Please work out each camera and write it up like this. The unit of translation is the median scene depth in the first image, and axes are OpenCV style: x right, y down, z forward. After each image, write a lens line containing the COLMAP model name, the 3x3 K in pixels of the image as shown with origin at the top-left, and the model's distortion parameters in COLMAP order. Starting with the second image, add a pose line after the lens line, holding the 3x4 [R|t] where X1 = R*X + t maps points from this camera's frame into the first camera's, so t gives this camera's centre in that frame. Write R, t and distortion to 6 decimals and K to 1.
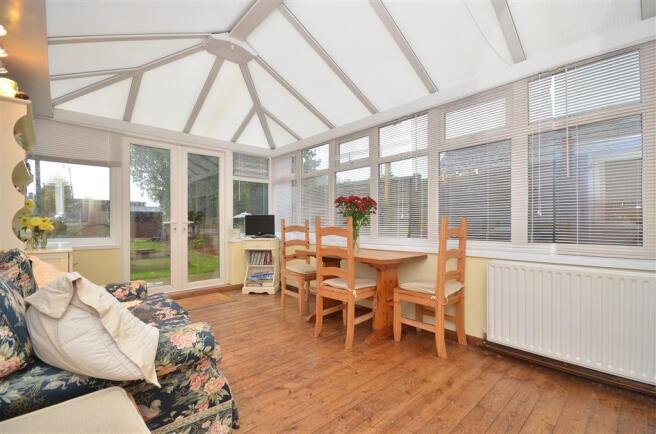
lens RADIAL K [[289.3, 0, 331.9], [0, 289.3, 222.9], [0, 0, 1]] dist [-0.000133, 0.000091]
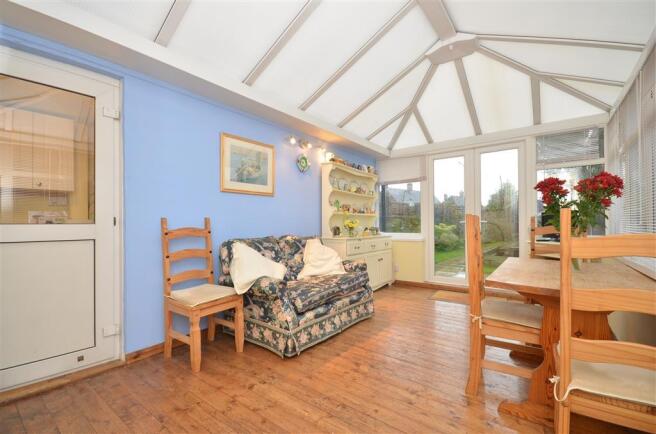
lens RADIAL K [[289.3, 0, 329.6], [0, 289.3, 221.6], [0, 0, 1]] dist [-0.000133, 0.000091]
pose [[0.176725, -0.003187, -0.984255, 0.574433], [0.005455, 0.999983, -0.002259, -0.003349], [0.984245, -0.004970, 0.176739, 0.410263]]
